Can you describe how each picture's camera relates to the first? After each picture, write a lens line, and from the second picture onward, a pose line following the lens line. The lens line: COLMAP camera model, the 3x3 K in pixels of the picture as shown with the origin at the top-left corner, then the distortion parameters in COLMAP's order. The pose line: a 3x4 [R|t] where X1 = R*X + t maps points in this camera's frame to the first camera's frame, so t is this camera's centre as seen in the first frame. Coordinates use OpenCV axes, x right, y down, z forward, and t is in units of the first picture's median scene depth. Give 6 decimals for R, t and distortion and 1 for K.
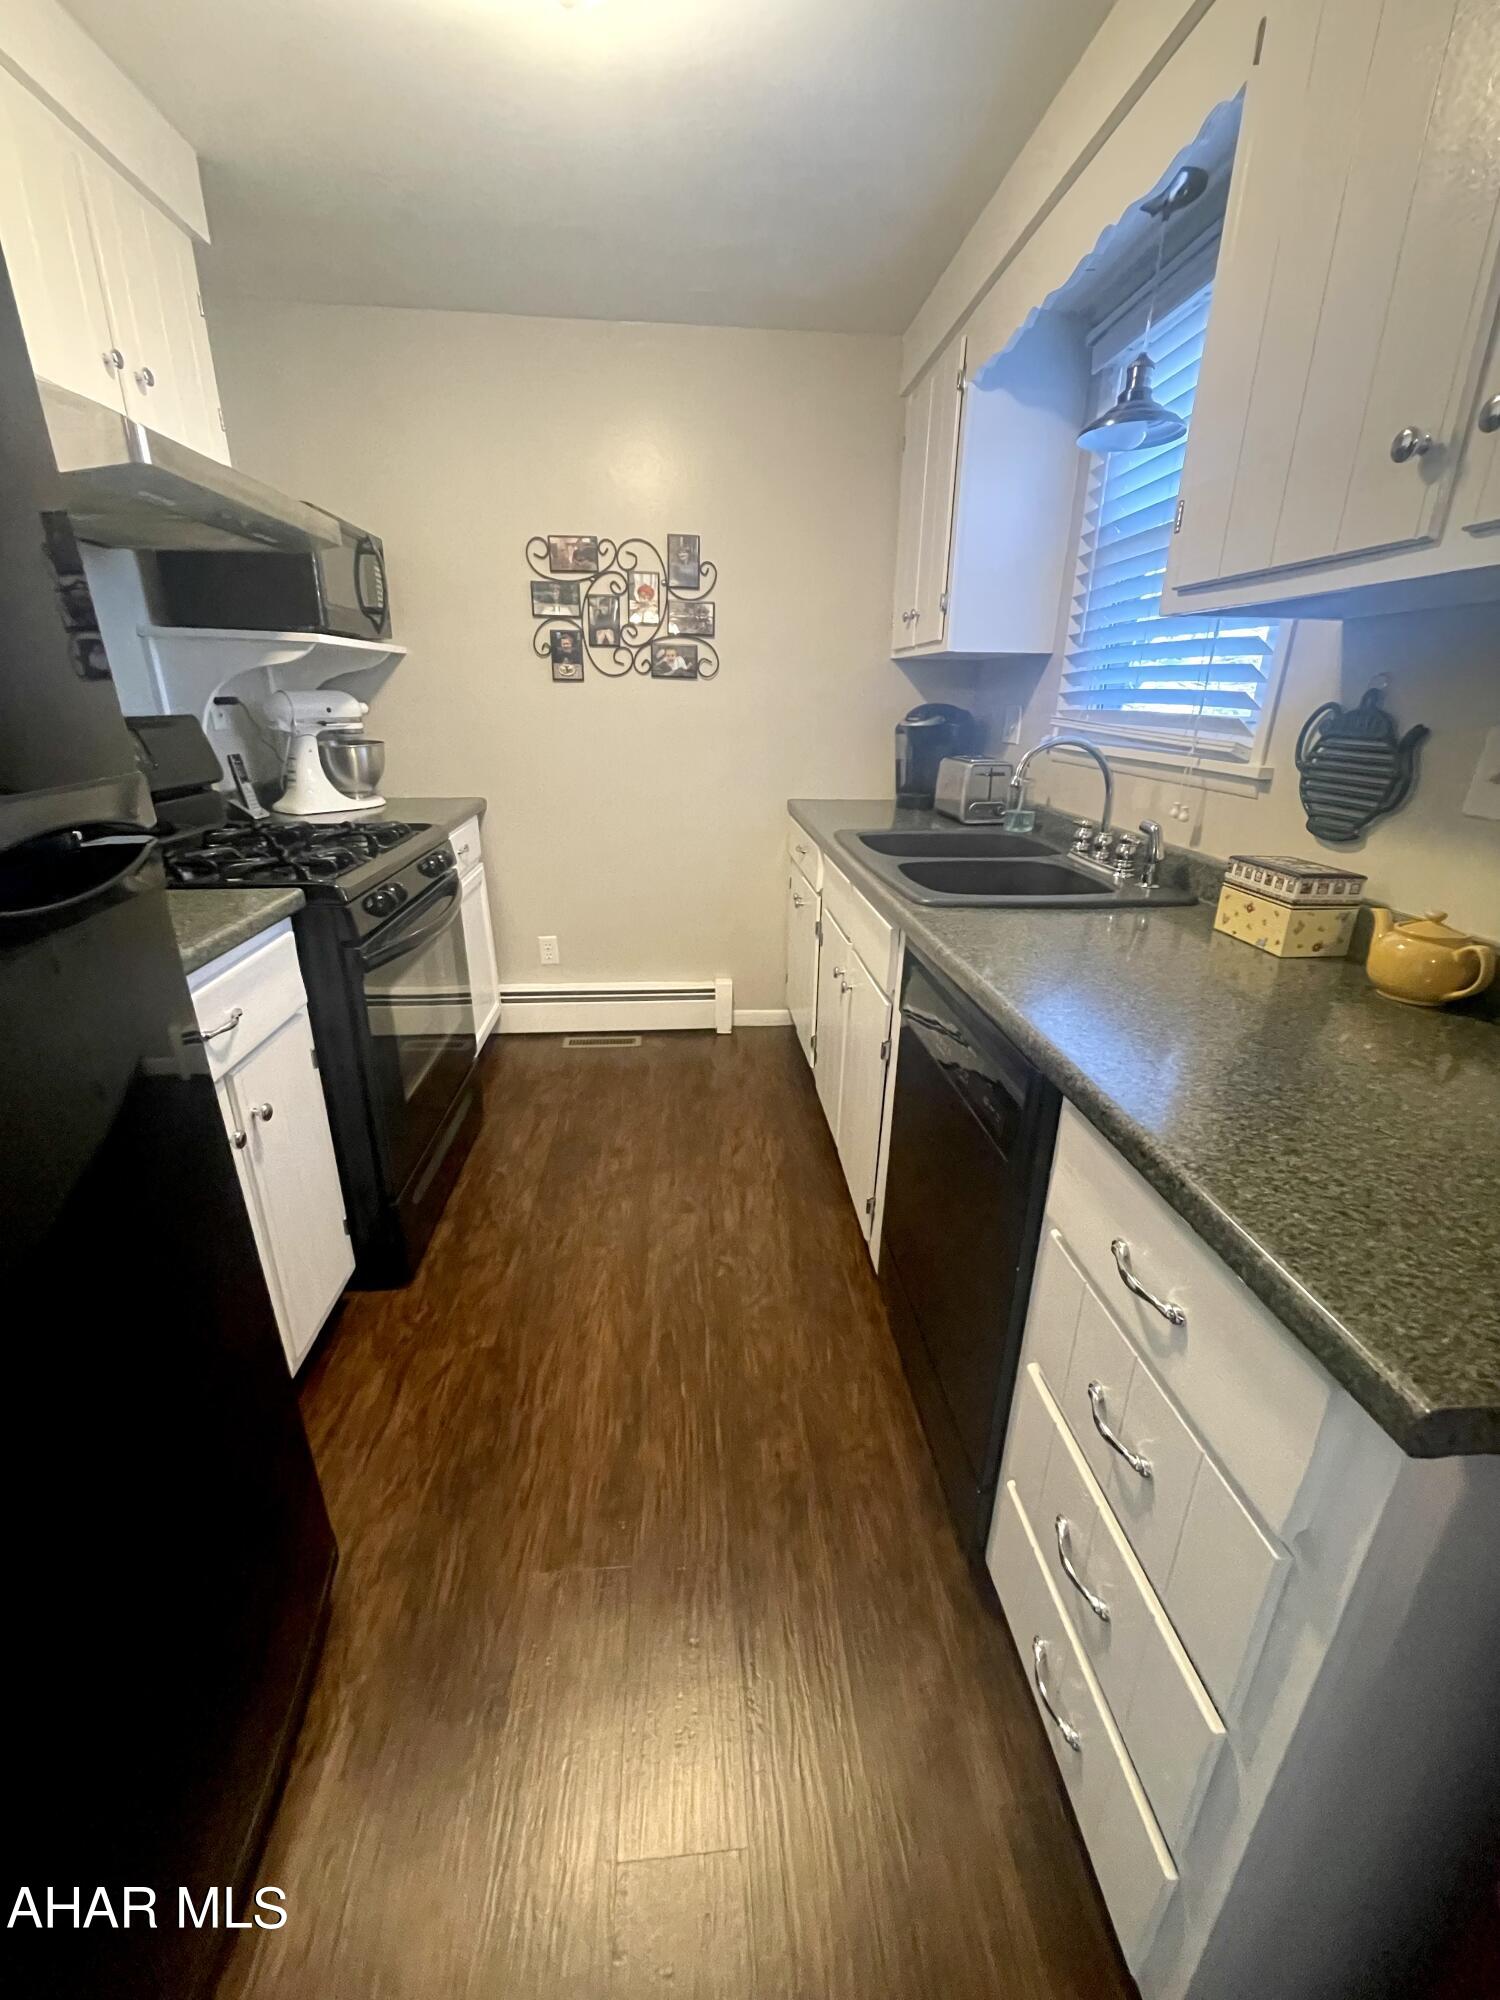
lens RADIAL K [[810.9, 0, 750.0], [0, 810.9, 1000.0], [0, 0, 1]] dist [-0.004098, -0.000383]
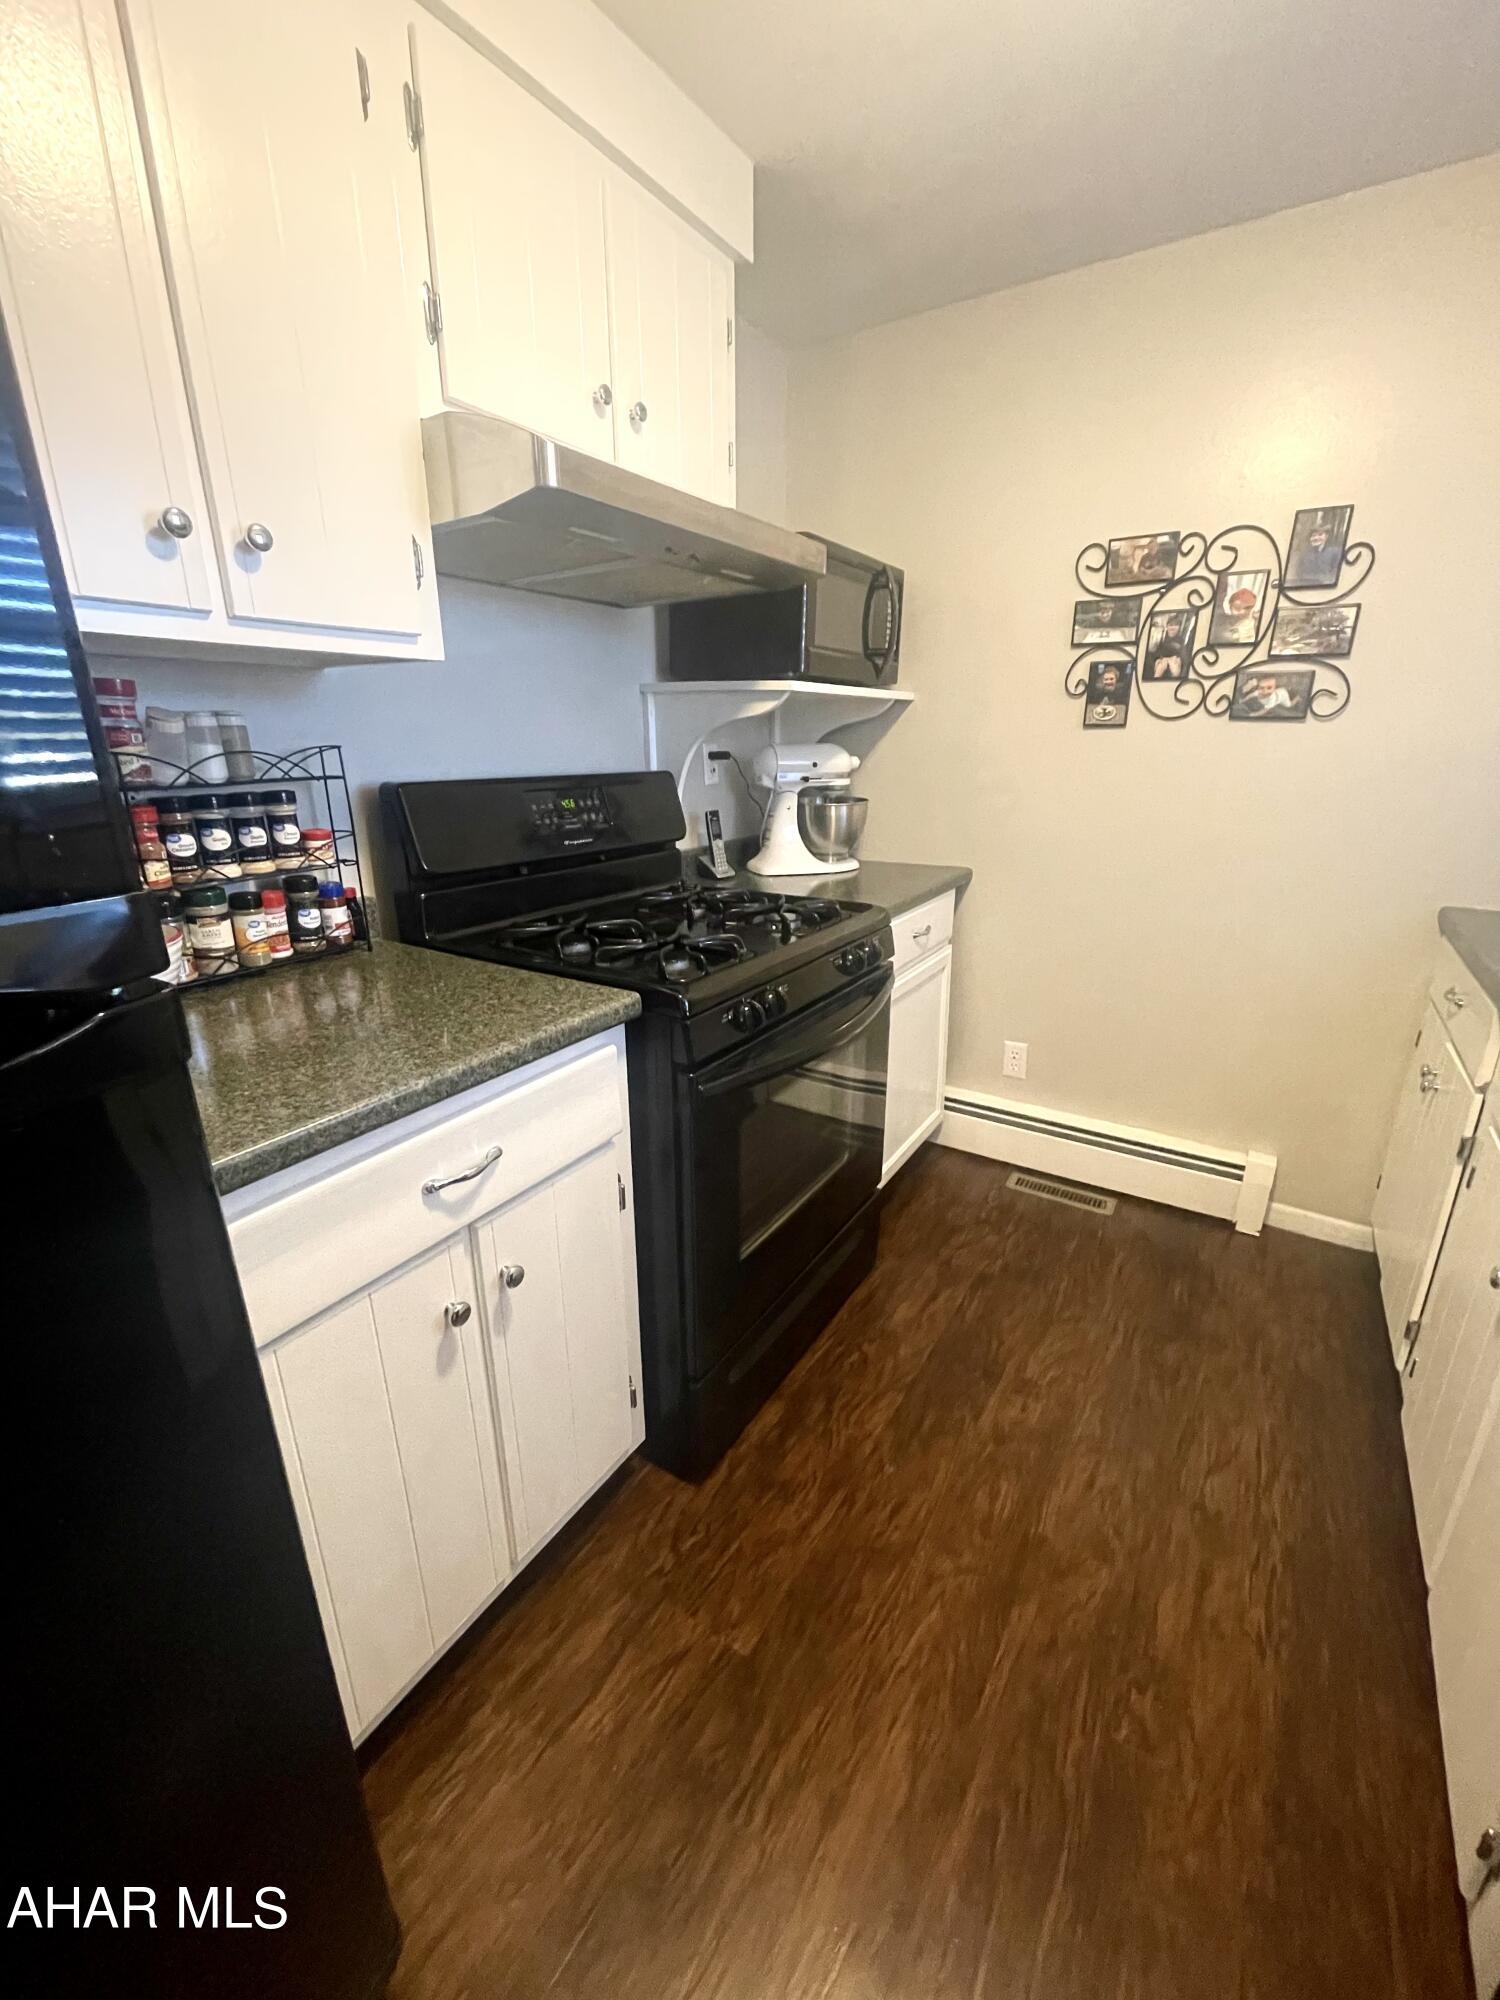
lens RADIAL K [[810.9, 0, 750.0], [0, 810.9, 1000.0], [0, 0, 1]] dist [-0.004098, -0.000383]
pose [[0.794107, 0.170833, -0.583276, -0.000631], [-0.201087, 0.979486, 0.013105, -0.091696], [0.573549, 0.106883, 0.812168, 0.233496]]
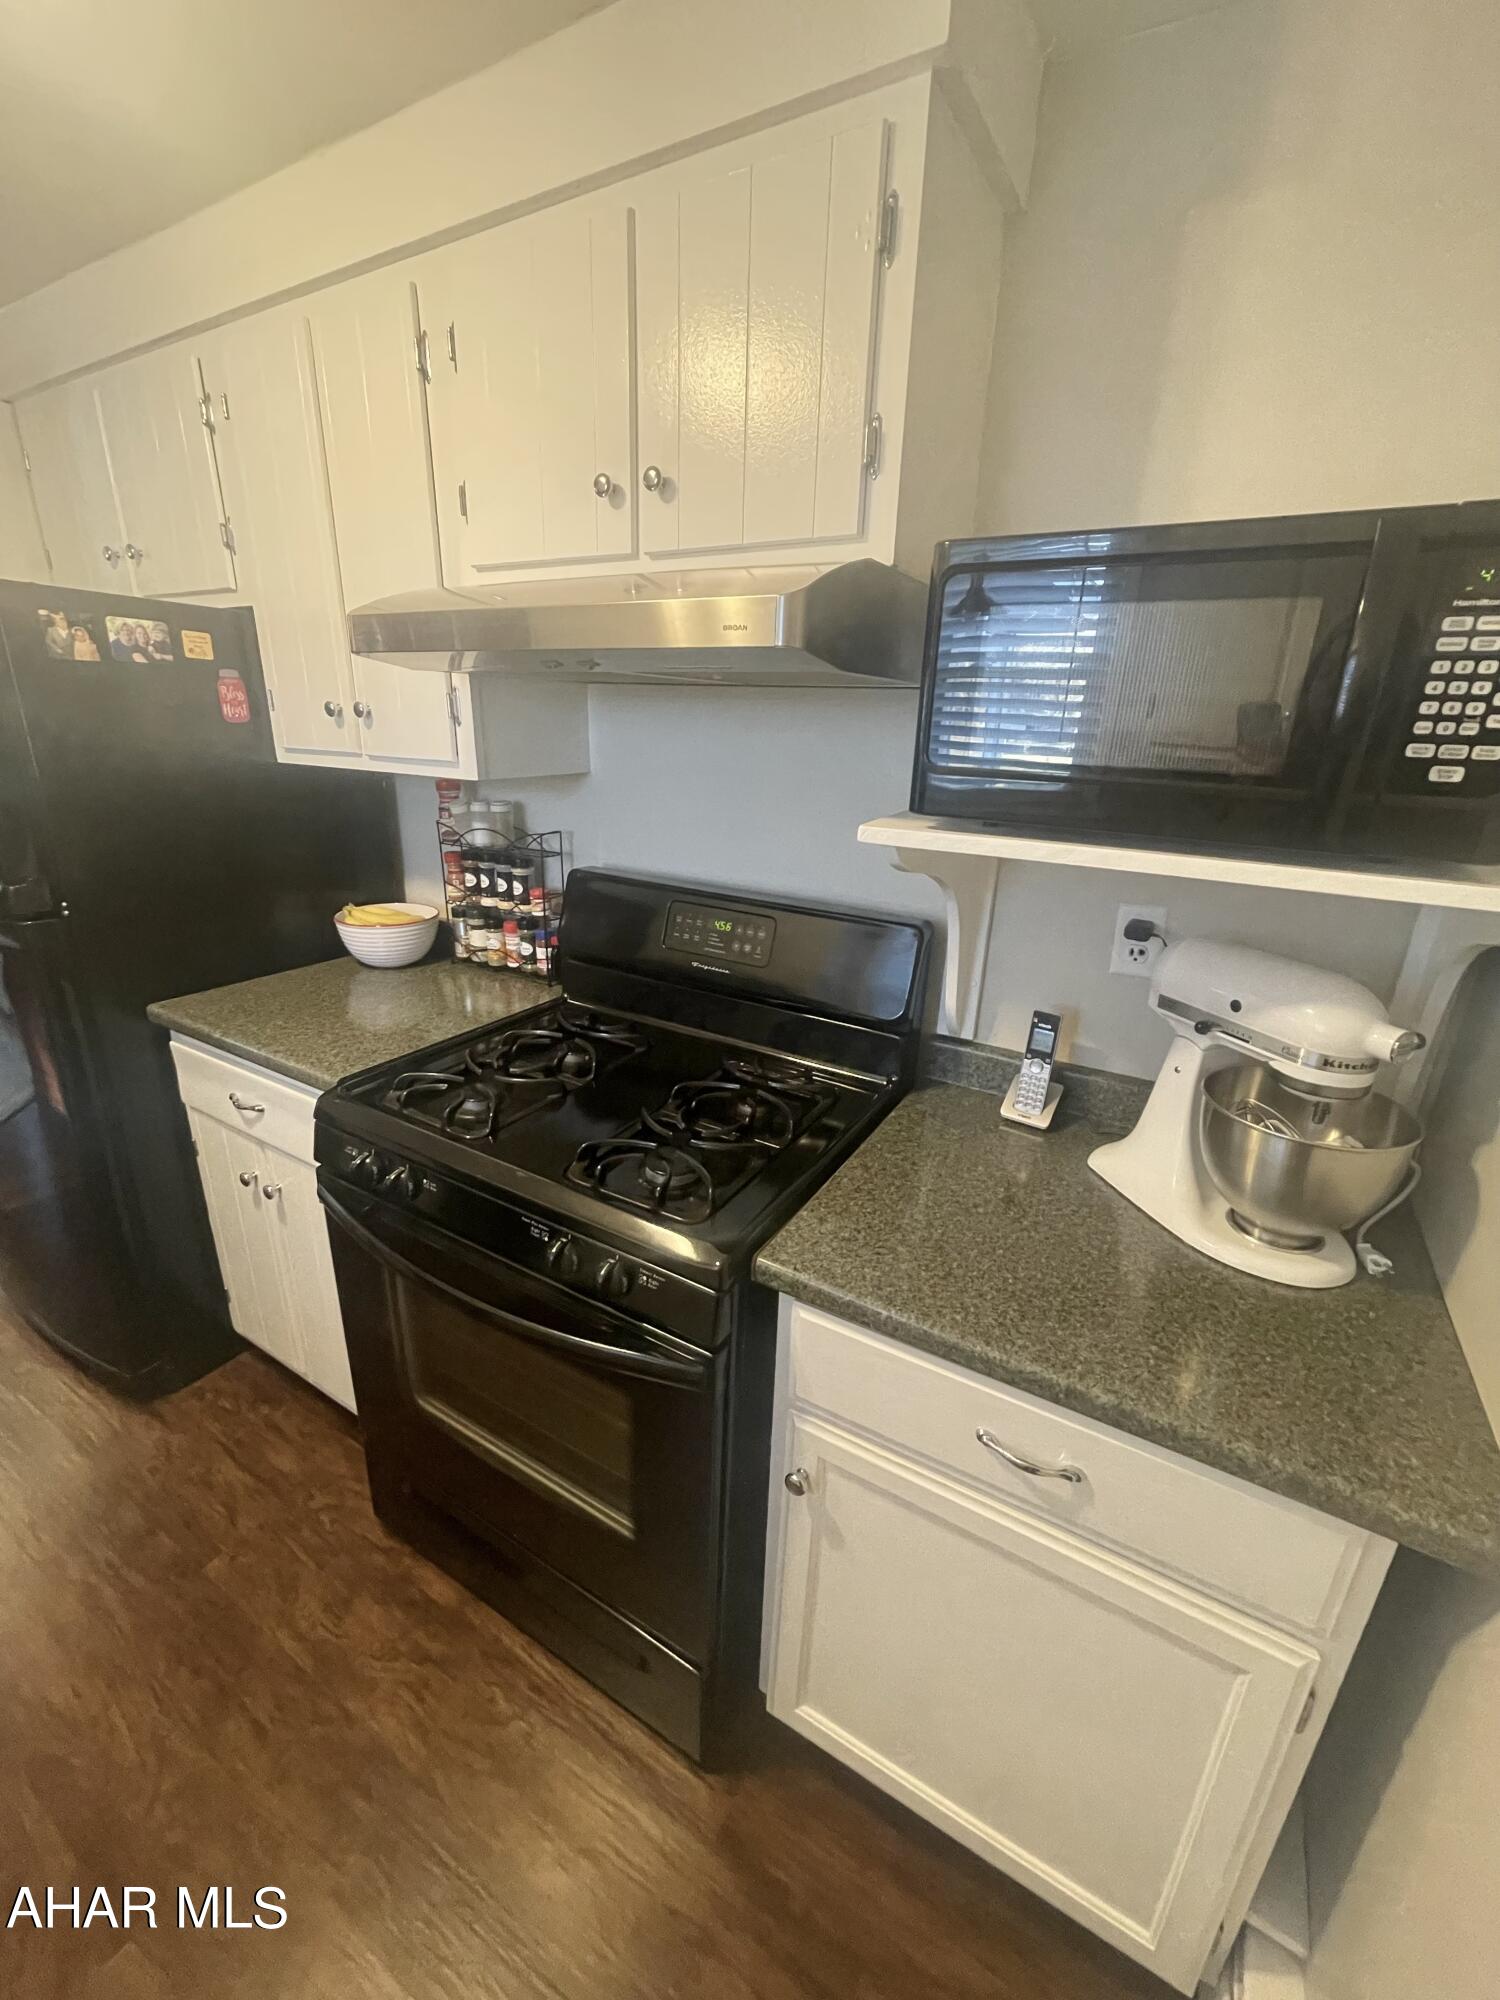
lens RADIAL K [[807.1, 0, 750.0], [0, 807.1, 1000.0], [0, 0, 1]] dist [0.000556, 0.000088]
pose [[-0.571459, 0.242751, -0.783905, -0.074272], [-0.327912, 0.808124, 0.489295, -0.454296], [0.752269, 0.536663, -0.382209, 0.927969]]
